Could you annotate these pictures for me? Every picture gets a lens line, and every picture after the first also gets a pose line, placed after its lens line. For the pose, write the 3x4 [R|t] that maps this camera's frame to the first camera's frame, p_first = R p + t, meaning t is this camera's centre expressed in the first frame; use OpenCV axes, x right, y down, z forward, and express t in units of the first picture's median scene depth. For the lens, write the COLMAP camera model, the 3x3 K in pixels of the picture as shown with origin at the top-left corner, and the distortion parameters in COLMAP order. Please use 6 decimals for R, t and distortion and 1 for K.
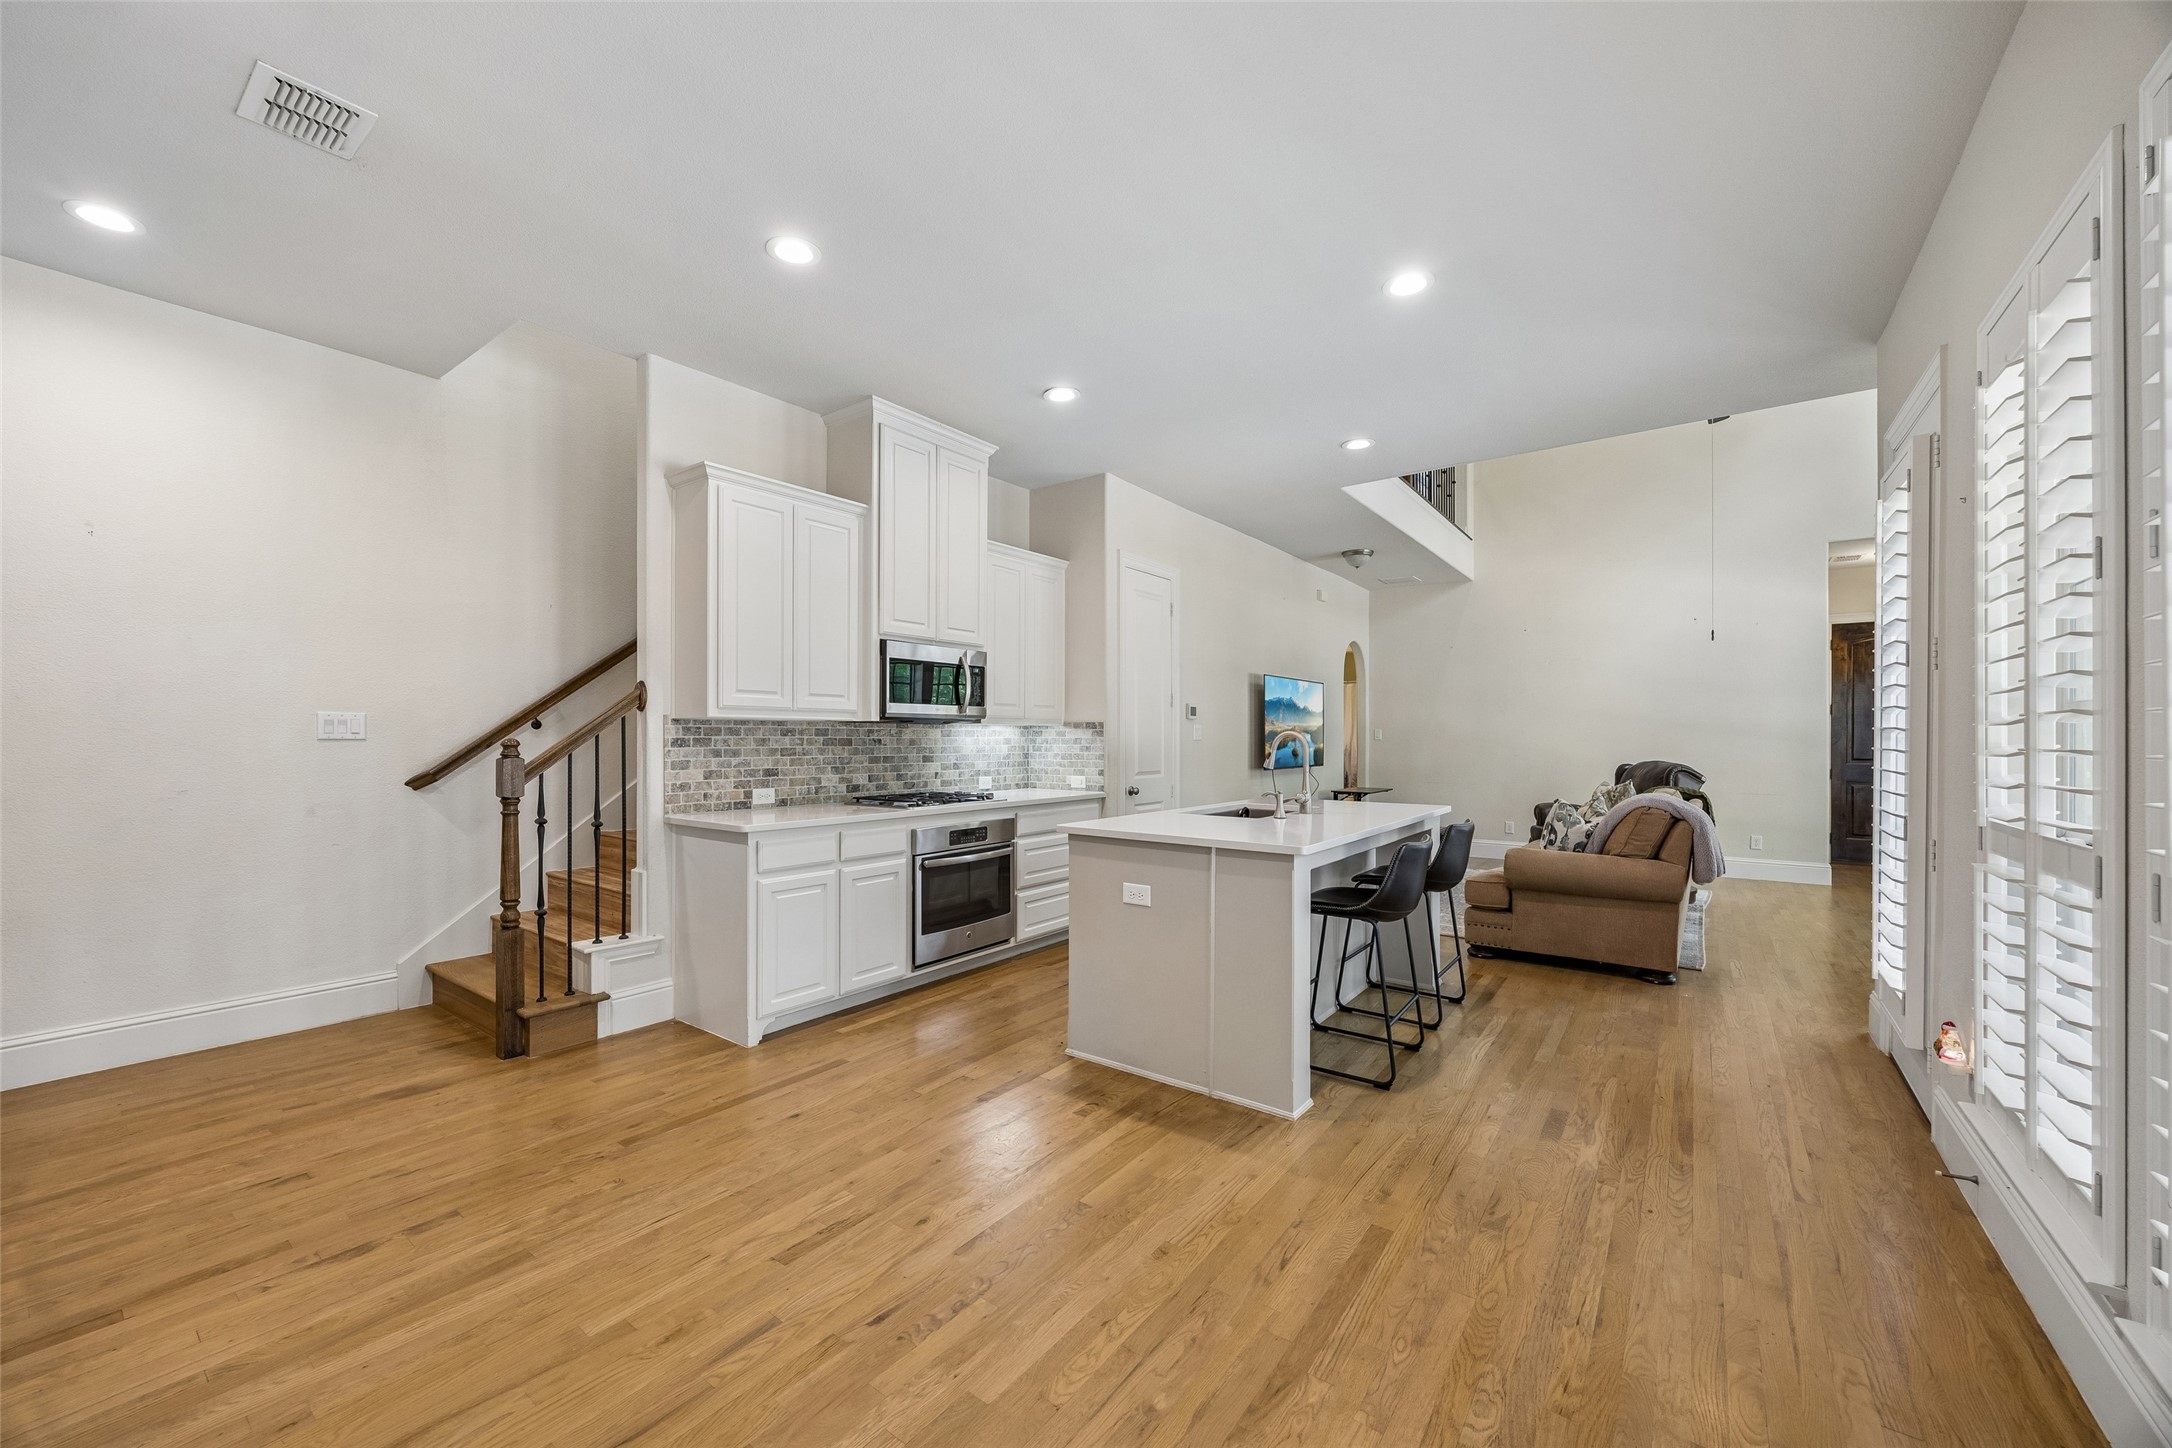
lens RADIAL K [[827.6, 0, 1072.7], [0, 827.6, 736.0], [0, 0, 1]] dist [-0.002808, -0.000278]
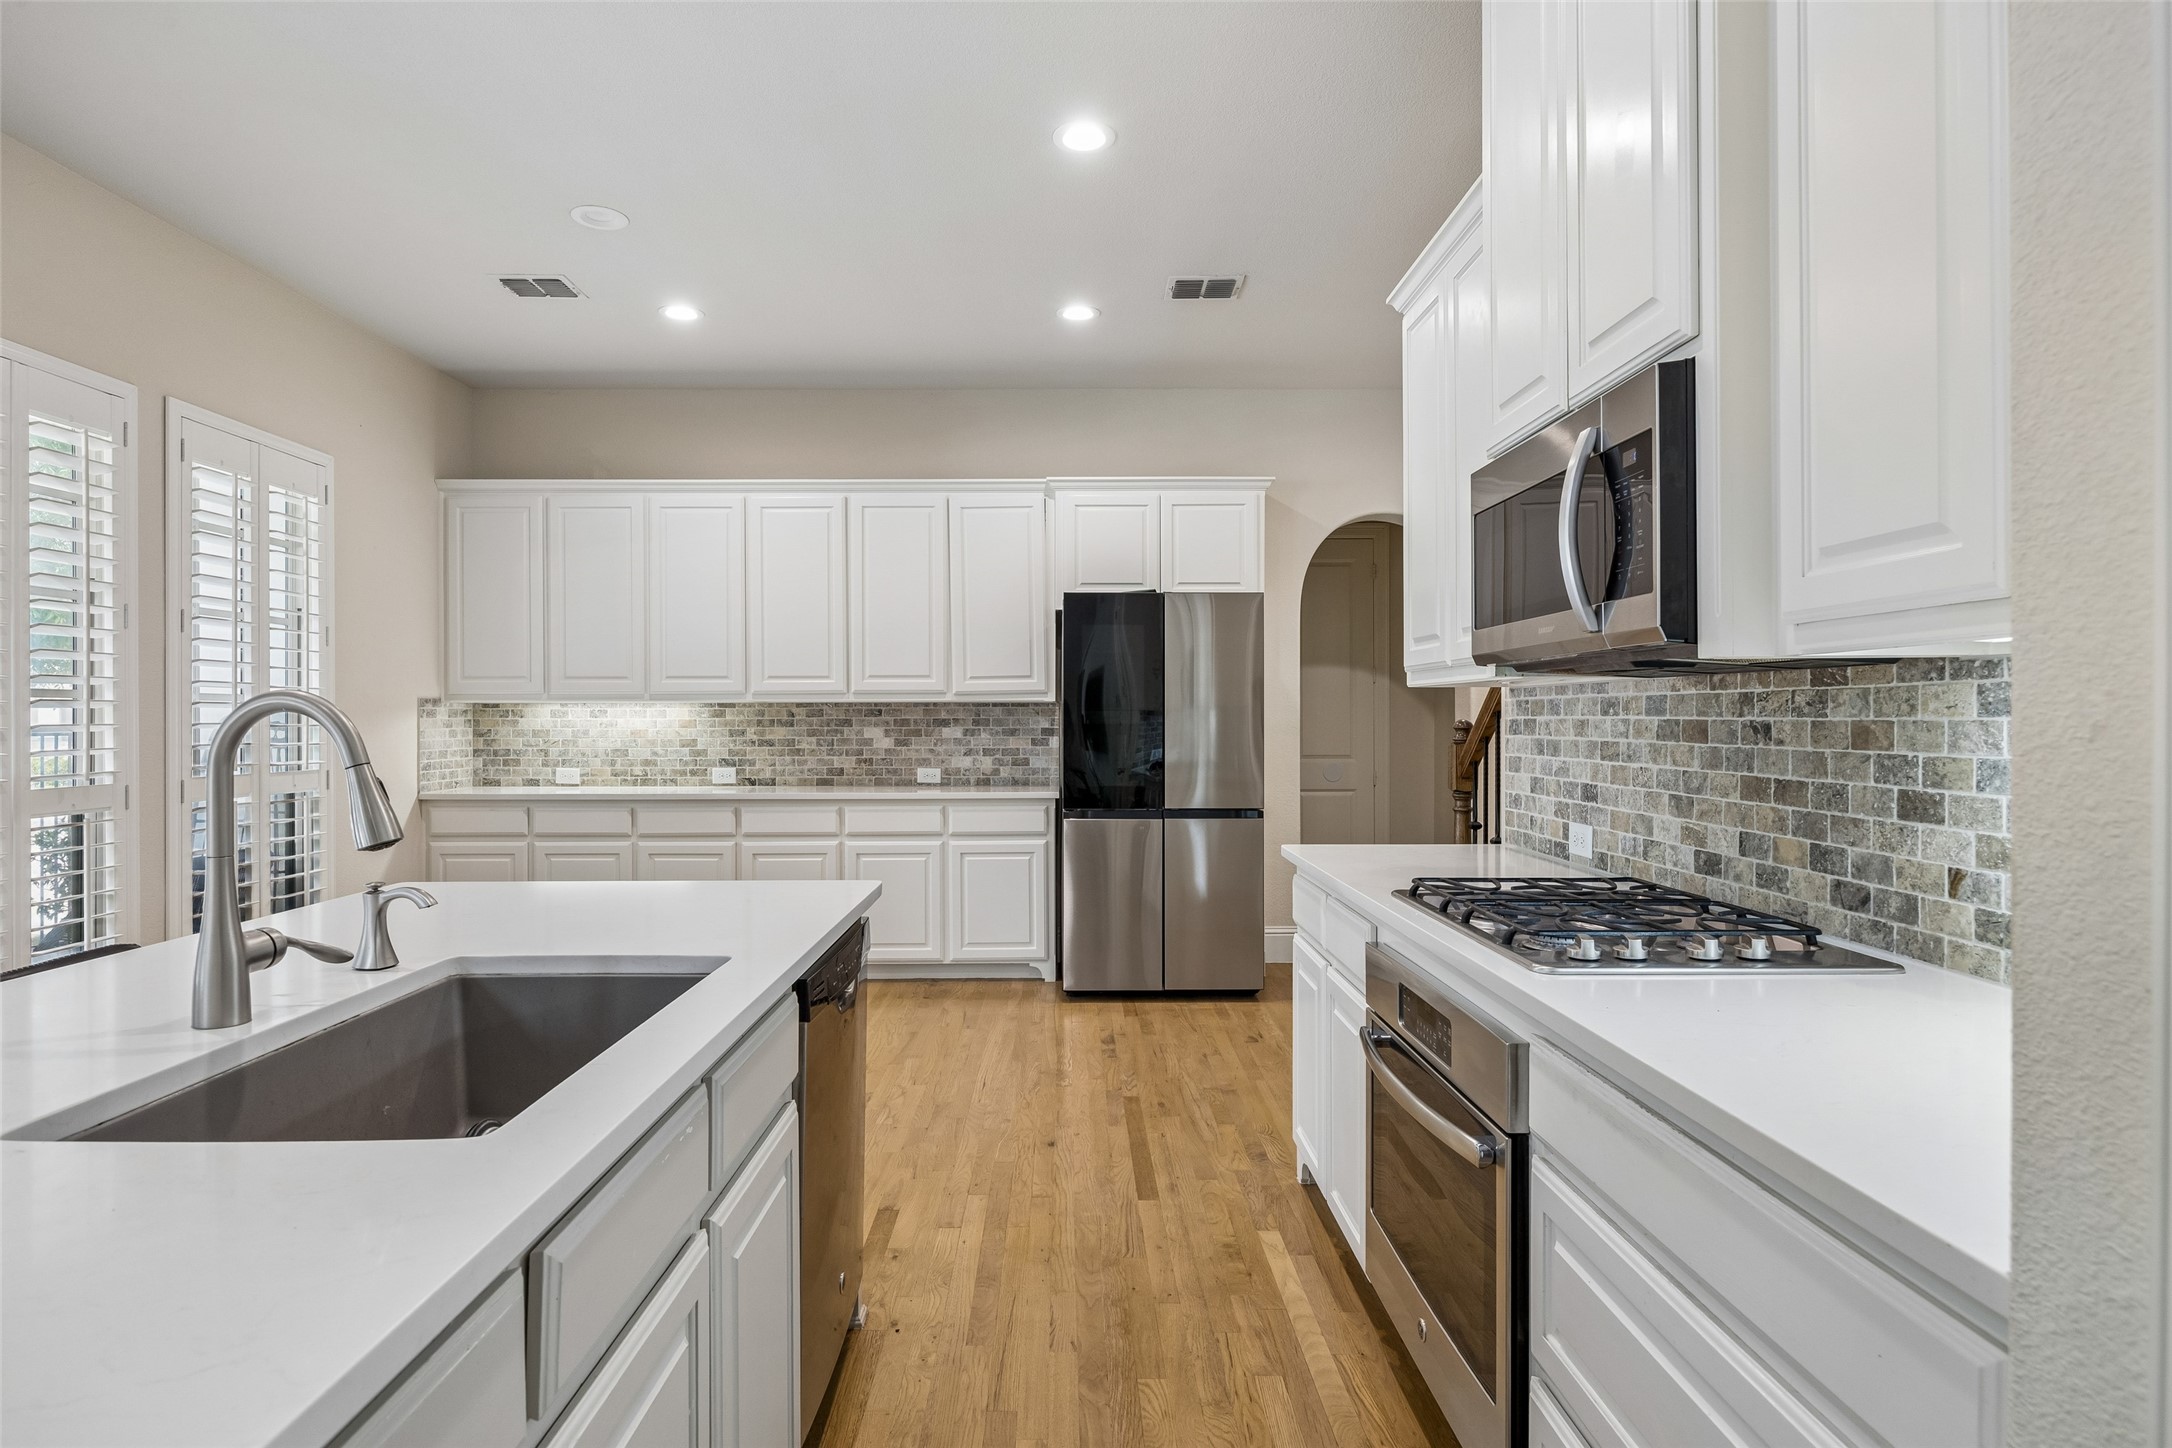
lens RADIAL K [[1172.6, 0, 1081.5], [0, 1172.6, 722.6], [0, 0, 1]] dist [-0.006716, 0.000375]
pose [[-0.791276, 0.002970, -0.611451, 0.269020], [0.002396, 0.999996, 0.001756, 0.002323], [0.611454, -0.000076, -0.791280, 1.328370]]
